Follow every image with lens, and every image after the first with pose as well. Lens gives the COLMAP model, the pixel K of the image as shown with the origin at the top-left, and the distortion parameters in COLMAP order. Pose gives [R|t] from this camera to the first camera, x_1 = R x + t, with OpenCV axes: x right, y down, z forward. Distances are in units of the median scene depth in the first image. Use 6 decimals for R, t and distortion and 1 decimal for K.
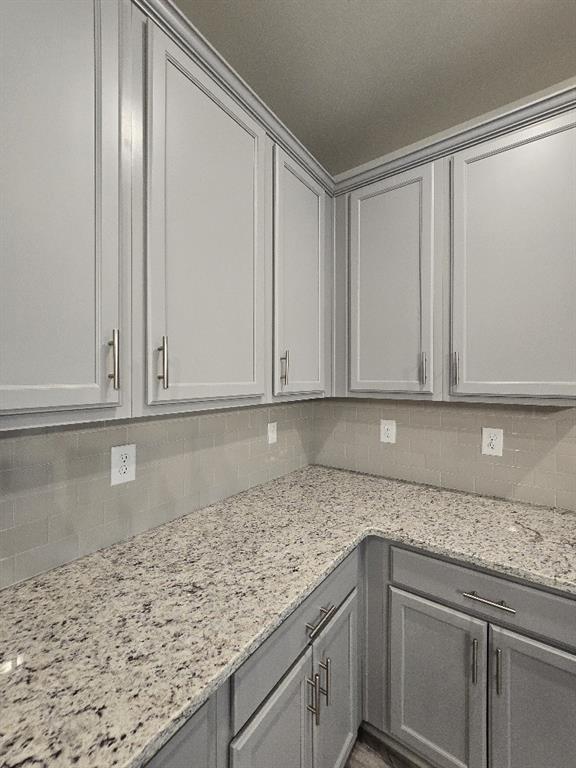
lens RADIAL K [[315.1, 0, 286.8], [0, 315.1, 380.0], [0, 0, 1]] dist [-0.001409, 0.000356]
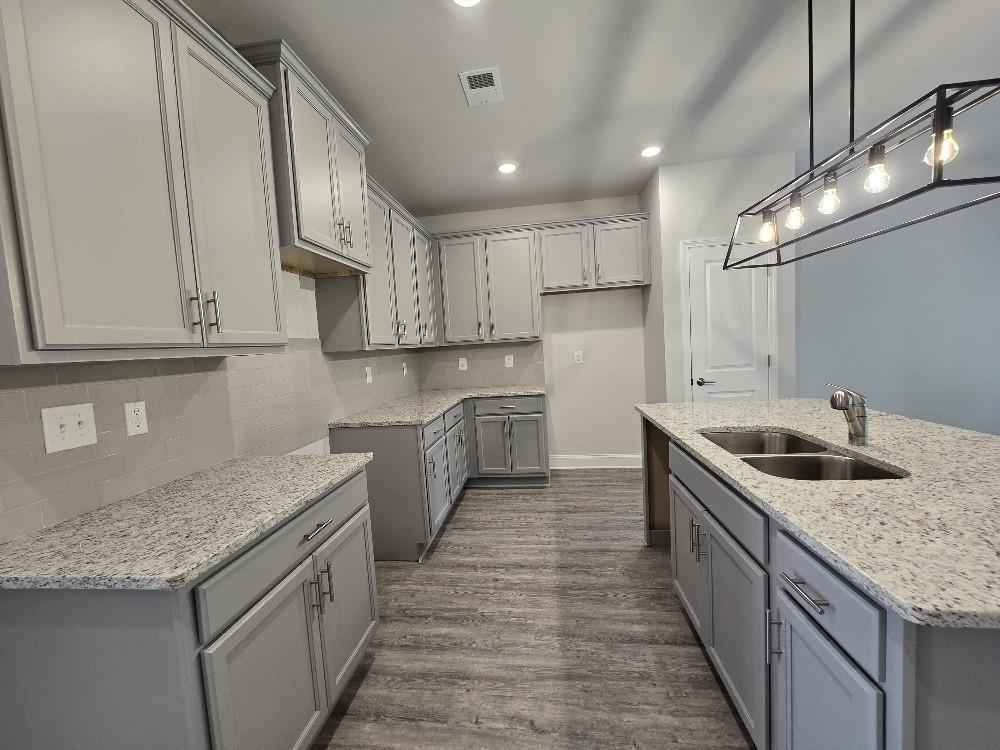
lens RADIAL K [[410.3, 0, 495.6], [0, 410.3, 374.5], [0, 0, 1]] dist [-0.001409, 0.000356]
pose [[0.877028, -0.085788, 0.472718, -0.905253], [0.061996, 0.995911, 0.065714, 0.102132], [-0.476422, -0.028327, 0.878760, -1.680555]]
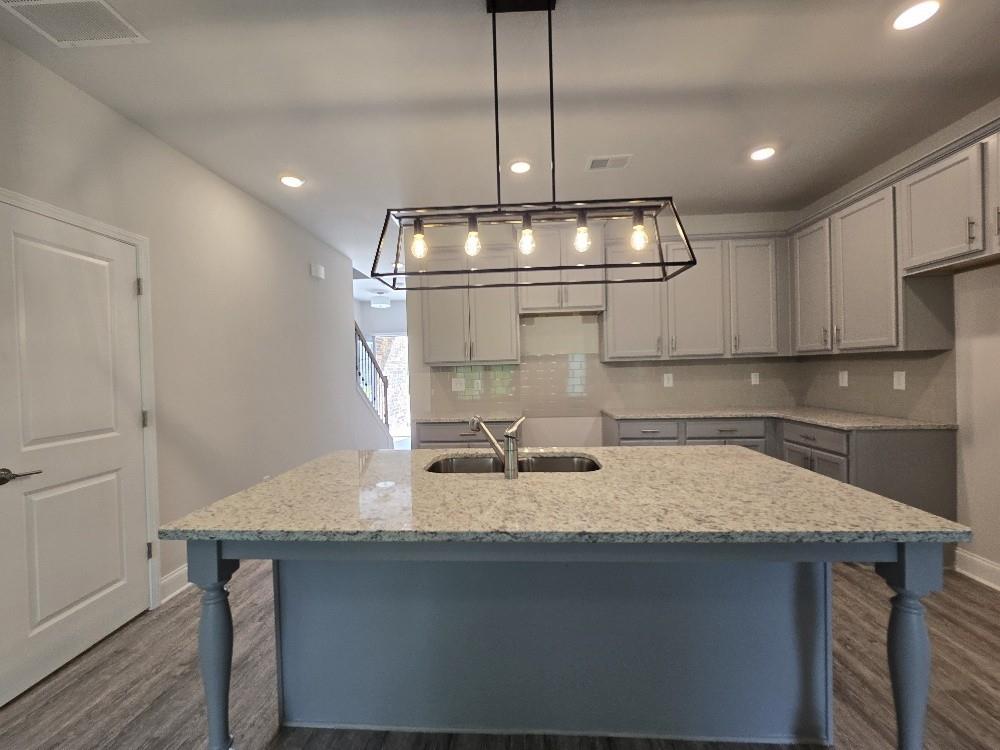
lens RADIAL K [[411.0, 0, 495.5], [0, 411.0, 373.8], [0, 0, 1]] dist [-0.006571, 0.003748]
pose [[0.534868, -0.006751, -0.844909, 1.416973], [0.021342, 0.999757, 0.005522, 0.126775], [0.844666, -0.020985, 0.534882, -1.828080]]
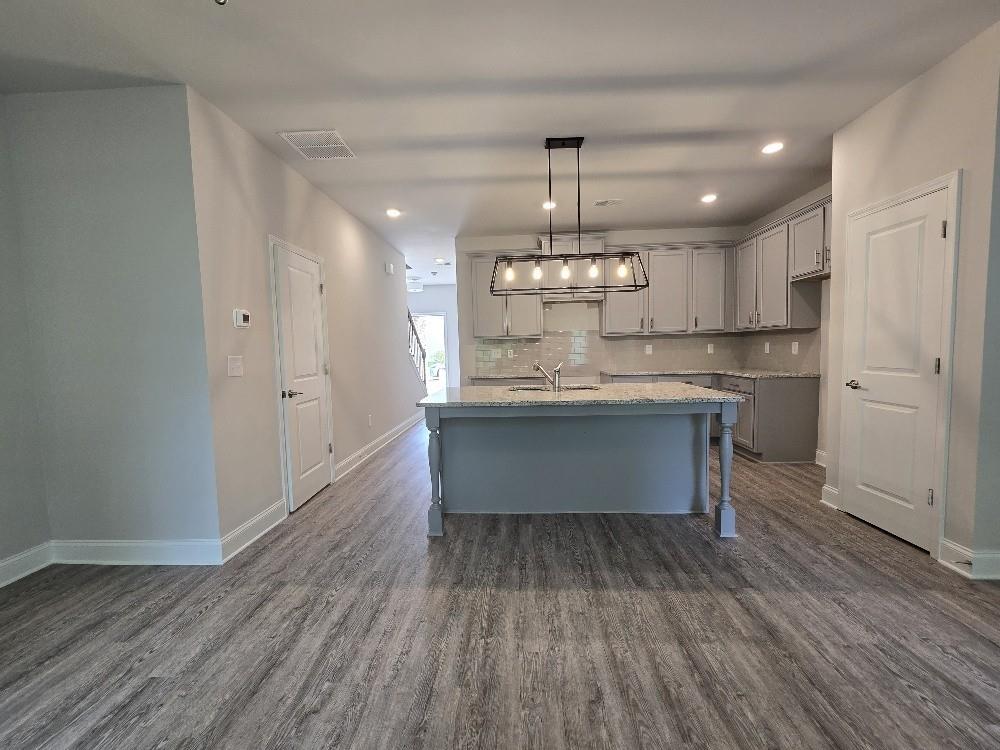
lens RADIAL K [[411.0, 0, 495.5], [0, 411.0, 373.8], [0, 0, 1]] dist [-0.006571, 0.003748]
pose [[0.541038, 0.038324, -0.840125, 2.211354], [0.021621, 0.997997, 0.059450, 0.179642], [0.840720, -0.050329, 0.539125, -2.707323]]
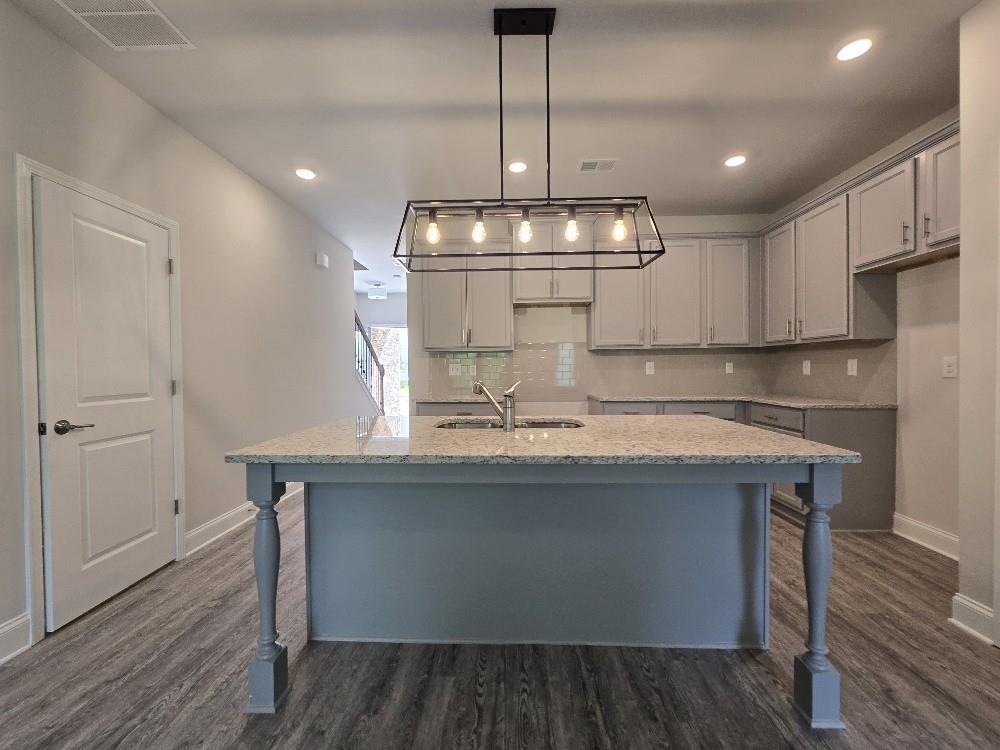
lens RADIAL K [[410.3, 0, 495.6], [0, 410.3, 374.5], [0, 0, 1]] dist [-0.001409, 0.000356]
pose [[0.555901, 0.006518, -0.831223, 1.571123], [0.005471, 0.999919, 0.011499, 0.221723], [0.831231, -0.010940, 0.555820, -1.971478]]
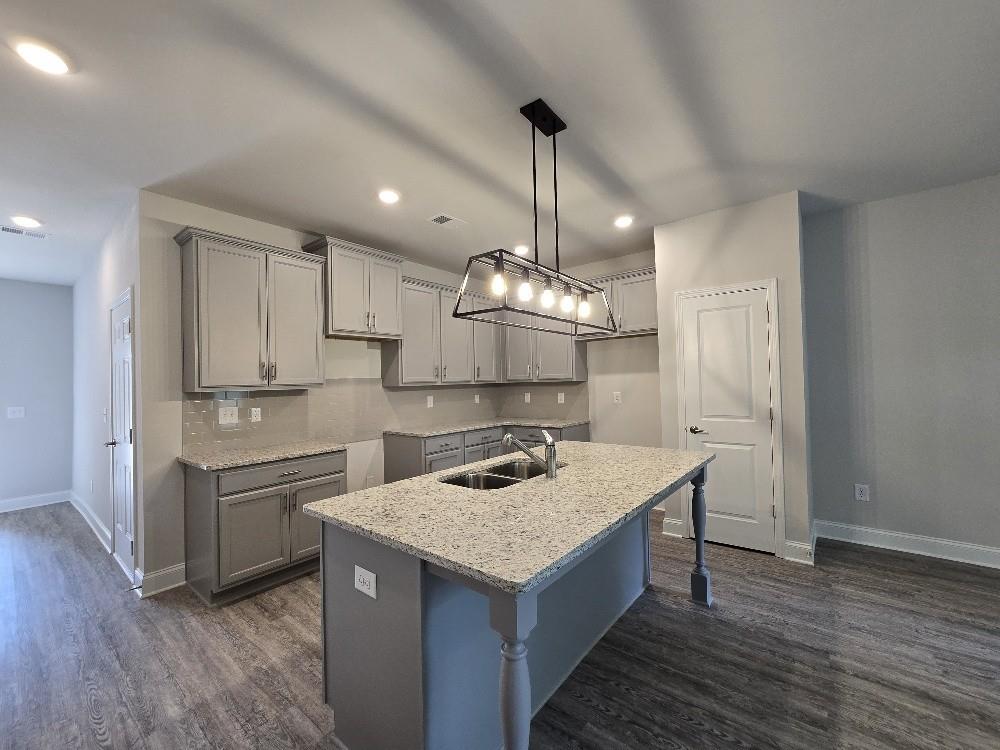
lens RADIAL K [[410.3, 0, 495.6], [0, 410.3, 374.5], [0, 0, 1]] dist [-0.001409, 0.000356]
pose [[0.997846, -0.027470, -0.059567, 0.362026], [0.025978, 0.999332, -0.025689, 0.085413], [0.060233, 0.024087, 0.997894, -2.691050]]
